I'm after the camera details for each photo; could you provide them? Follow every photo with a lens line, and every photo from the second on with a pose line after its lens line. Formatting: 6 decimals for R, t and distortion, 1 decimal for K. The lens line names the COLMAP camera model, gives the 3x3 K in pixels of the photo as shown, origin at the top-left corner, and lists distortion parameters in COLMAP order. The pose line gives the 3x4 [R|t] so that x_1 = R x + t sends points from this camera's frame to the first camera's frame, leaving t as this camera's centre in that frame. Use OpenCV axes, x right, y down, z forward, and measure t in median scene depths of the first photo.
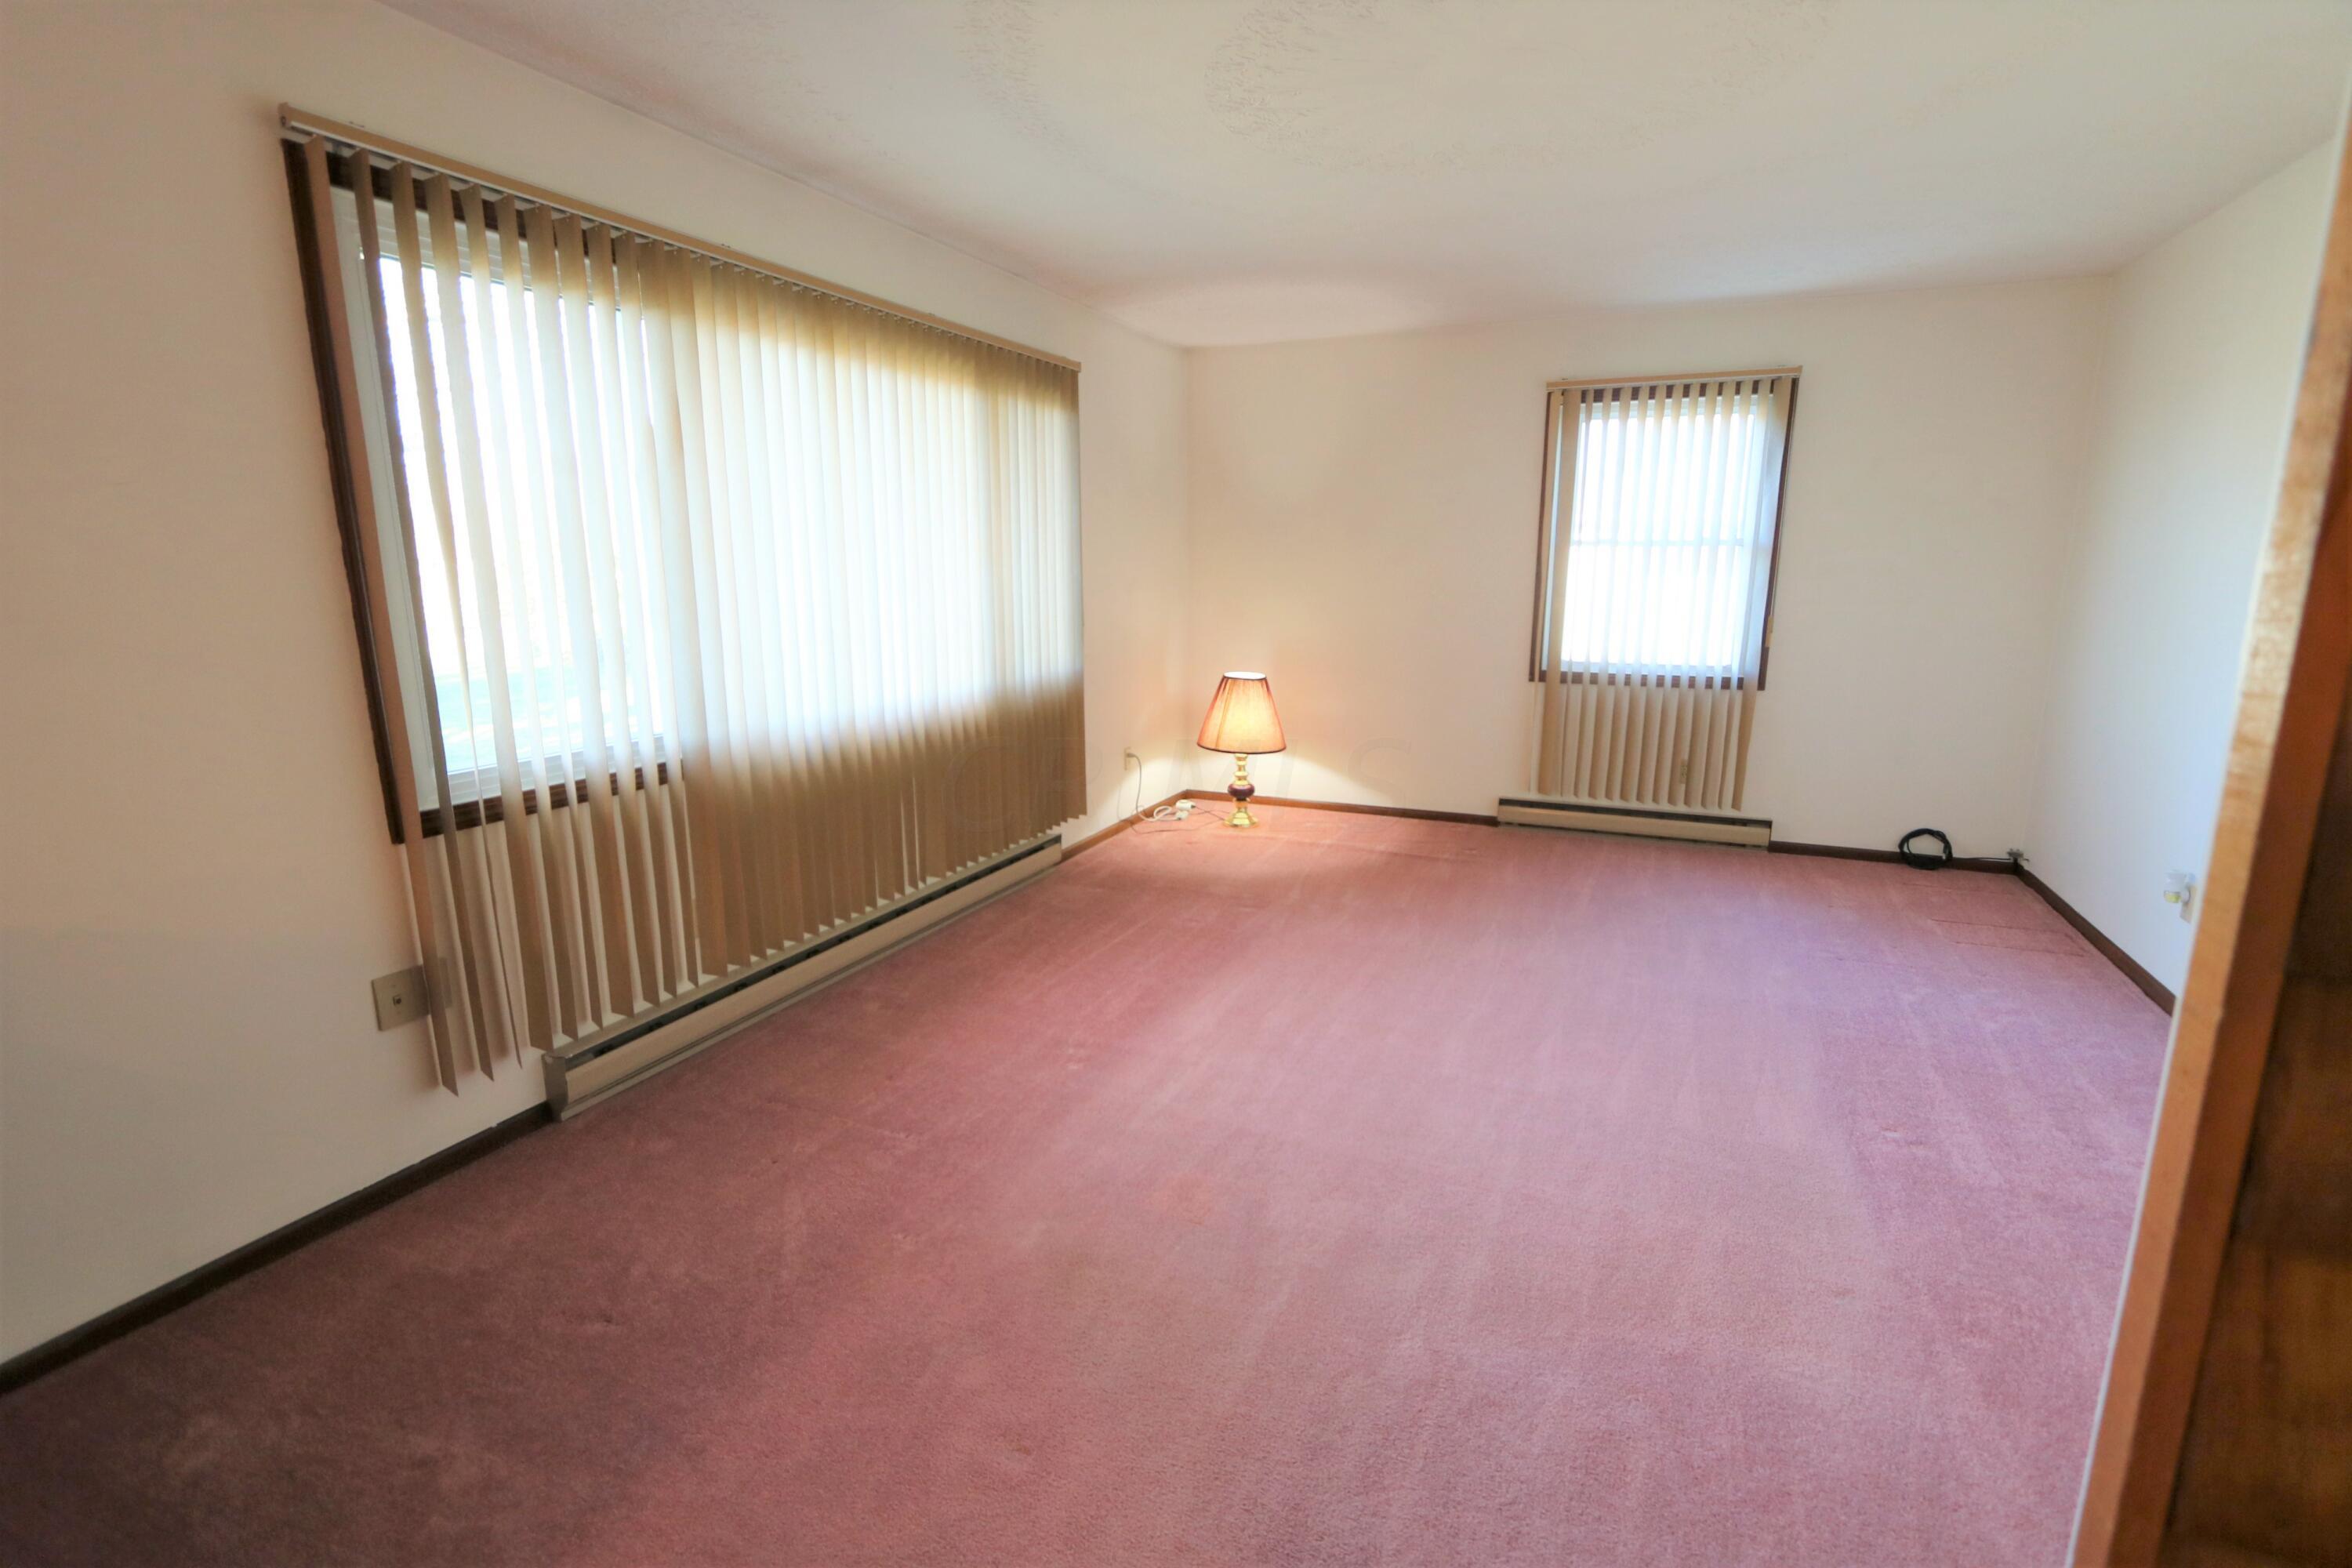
lens RADIAL K [[1091.7, 0, 1165.3], [0, 1091.7, 780.8], [0, 0, 1]] dist [-0.018434, 0.002049]
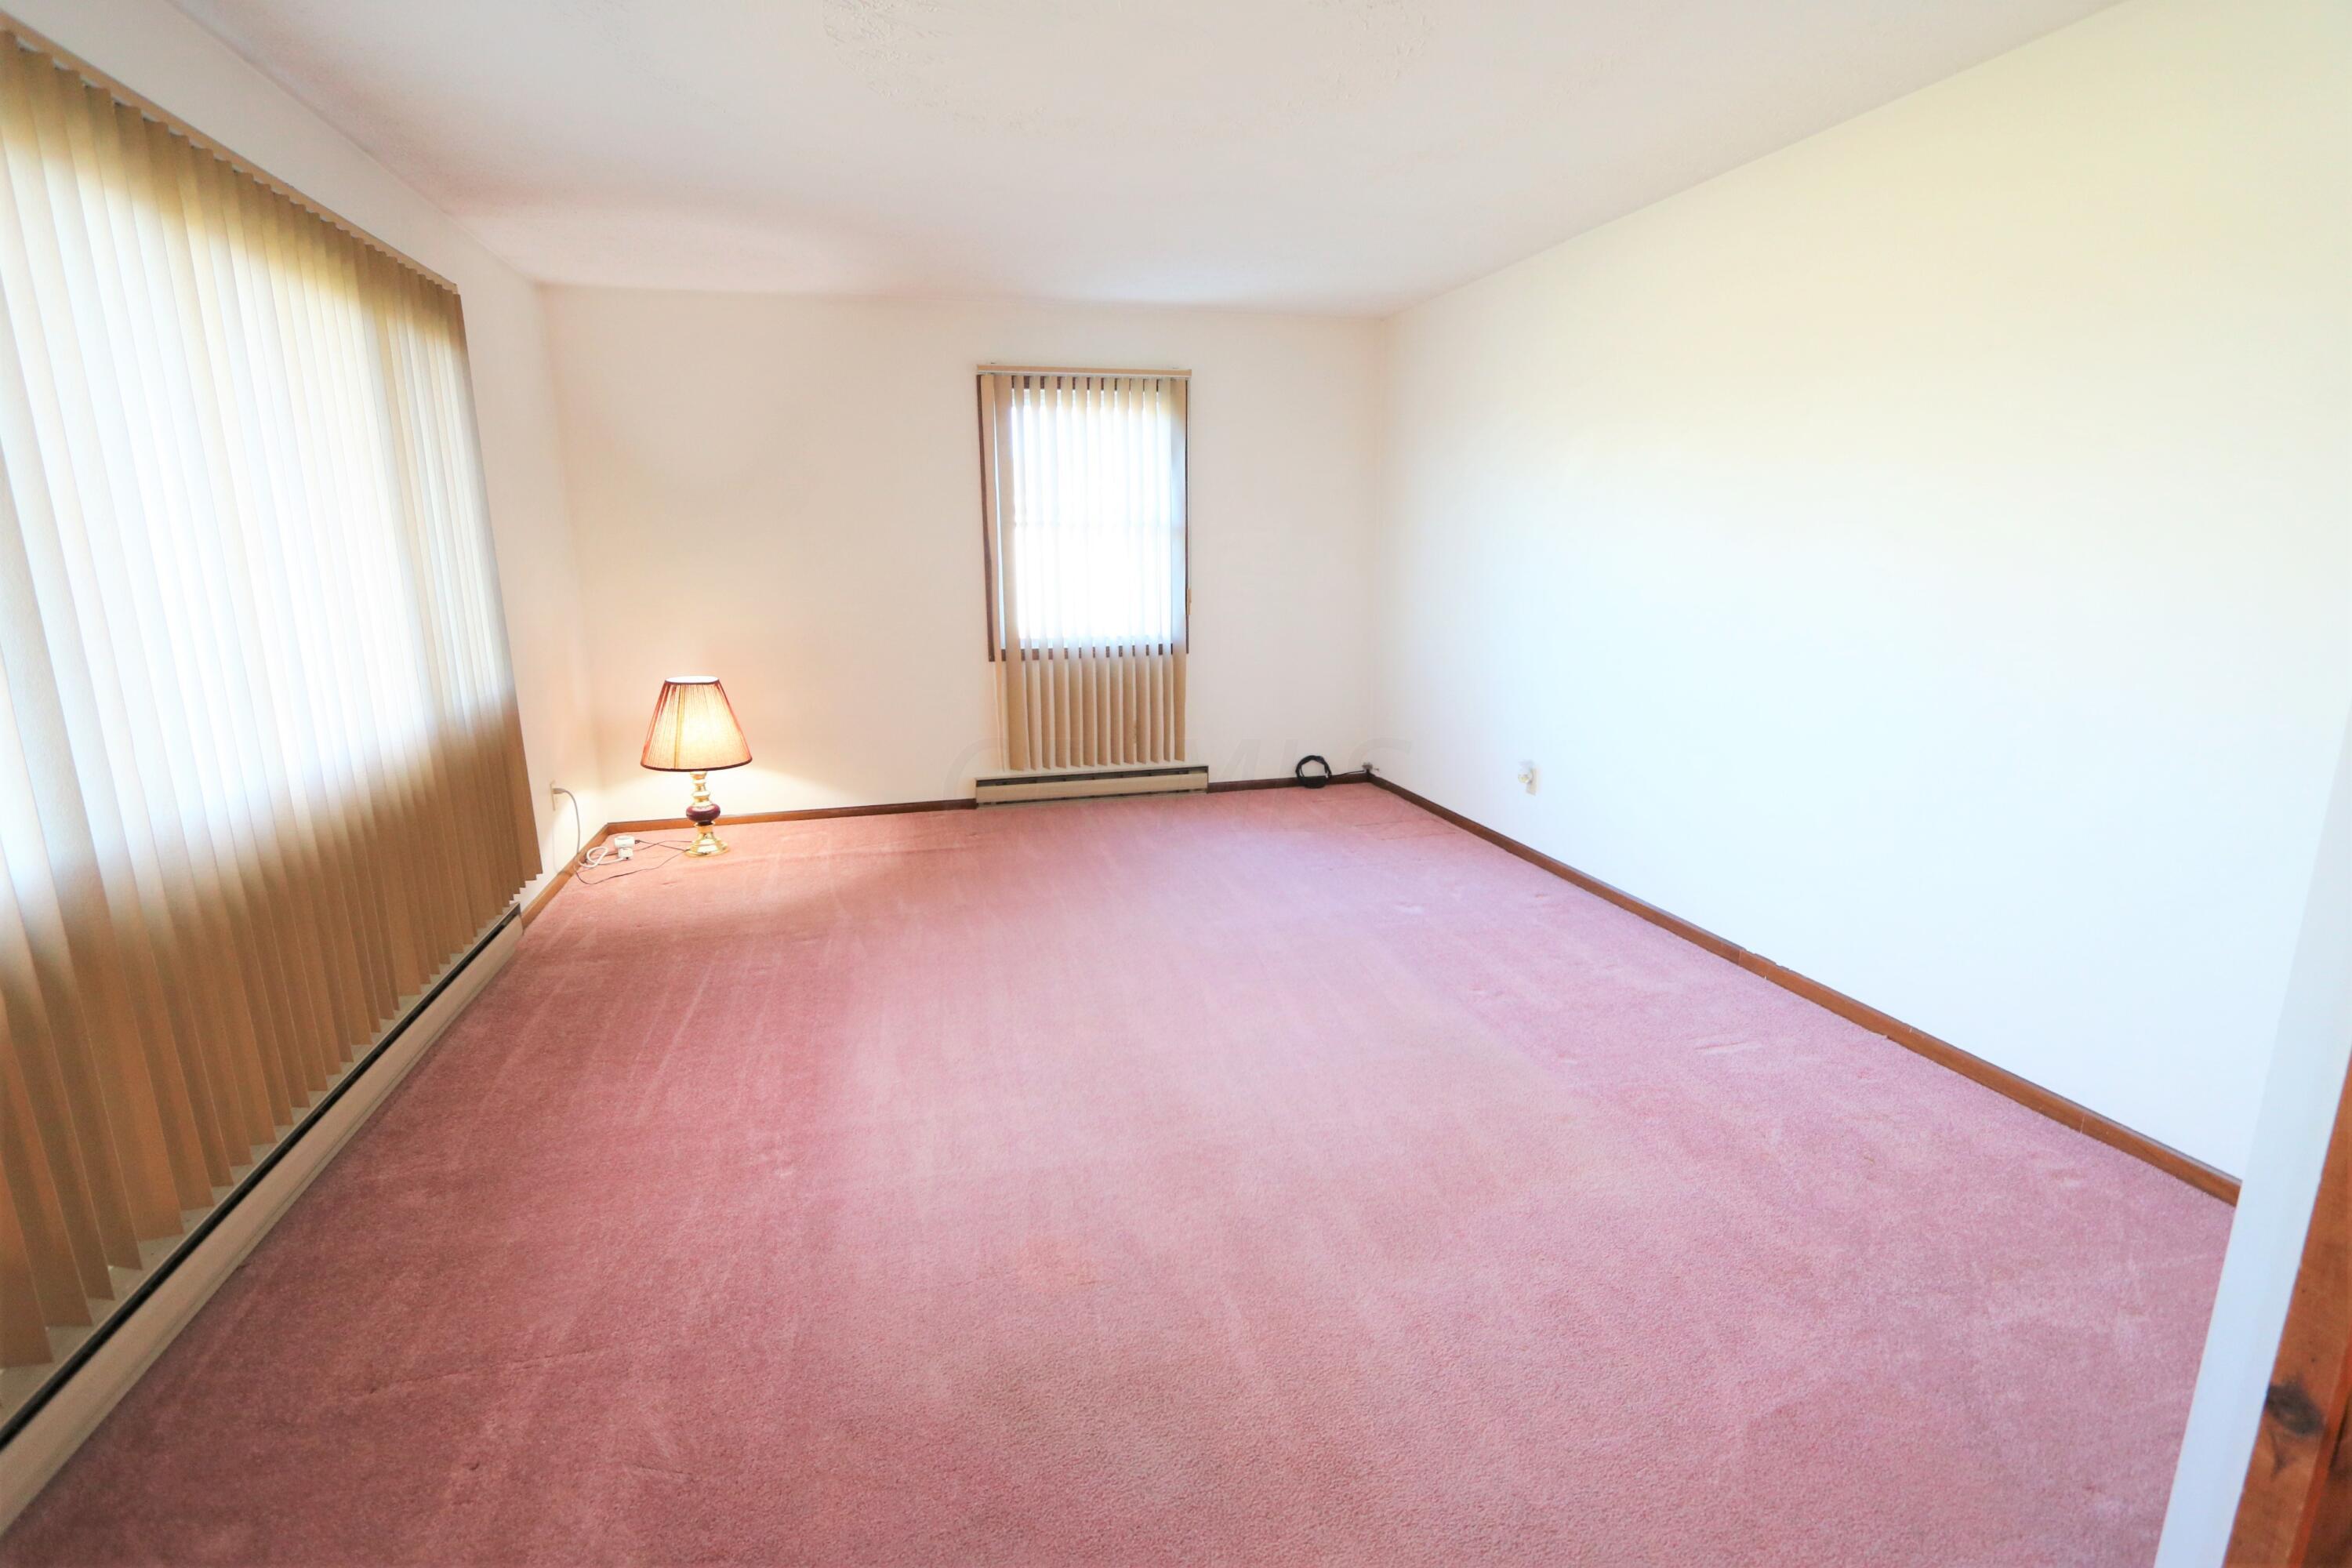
lens RADIAL K [[1091.7, 0, 1165.3], [0, 1091.7, 780.8], [0, 0, 1]] dist [-0.018434, 0.002049]
pose [[0.781361, -0.138845, 0.608438, -0.184441], [0.130712, 0.989723, 0.057993, -0.020518], [-0.610237, 0.034217, 0.791479, 0.109029]]
